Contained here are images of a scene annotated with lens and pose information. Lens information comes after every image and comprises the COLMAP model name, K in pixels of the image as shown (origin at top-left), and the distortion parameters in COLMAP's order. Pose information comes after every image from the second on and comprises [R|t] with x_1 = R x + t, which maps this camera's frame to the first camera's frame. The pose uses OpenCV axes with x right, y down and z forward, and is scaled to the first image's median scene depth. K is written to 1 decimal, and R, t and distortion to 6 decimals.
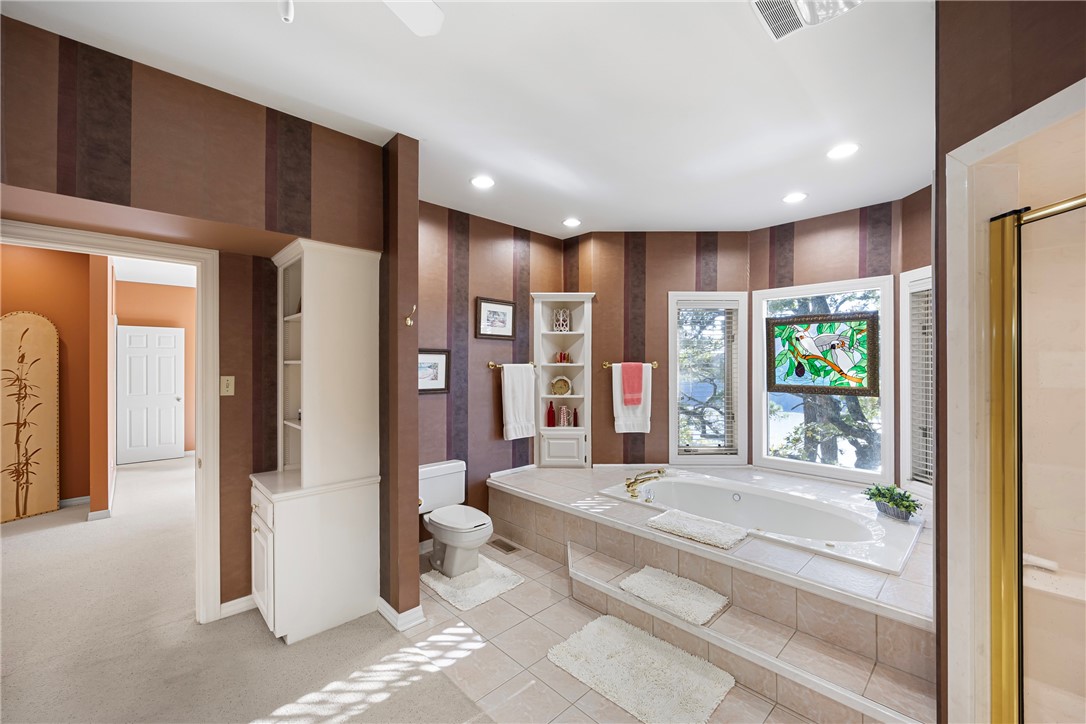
lens RADIAL K [[444.2, 0, 546.3], [0, 444.2, 361.9], [0, 0, 1]] dist [-0.001654, -0.000389]
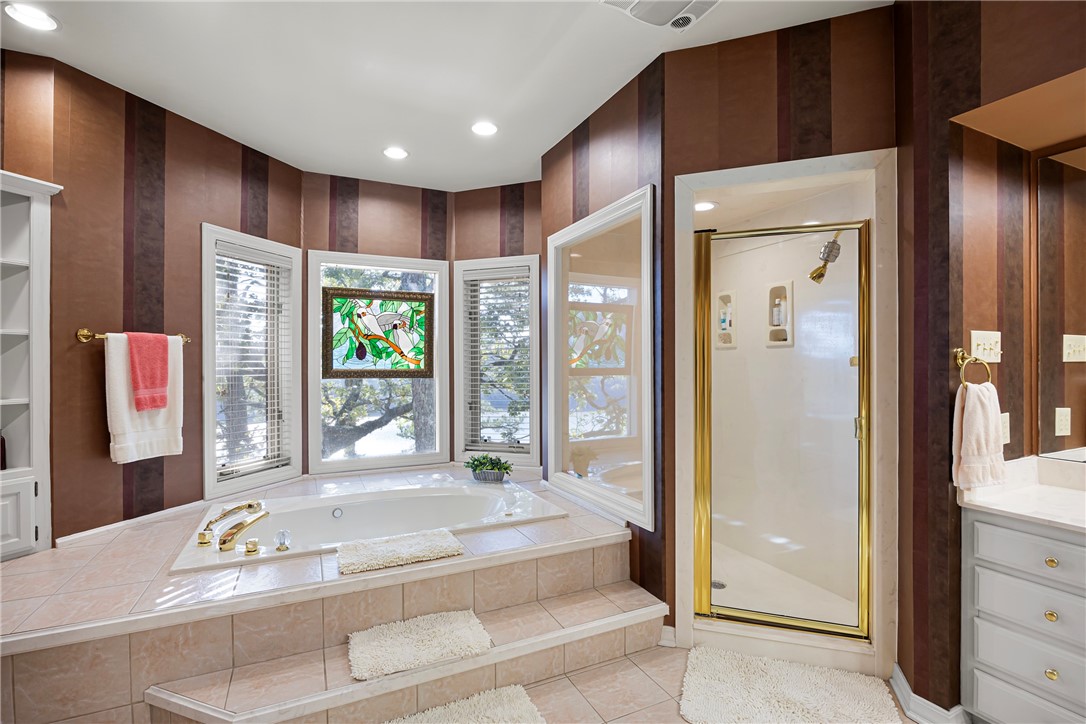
lens RADIAL K [[523.7, 0, 548.1], [0, 523.7, 364.0], [0, 0, 1]] dist [-0.012068, 0.000309]
pose [[0.299016, 0.000722, 0.954248, -0.293765], [0.001471, 0.999998, -0.001217, 0.044220], [-0.954247, 0.001767, 0.299014, 0.345886]]
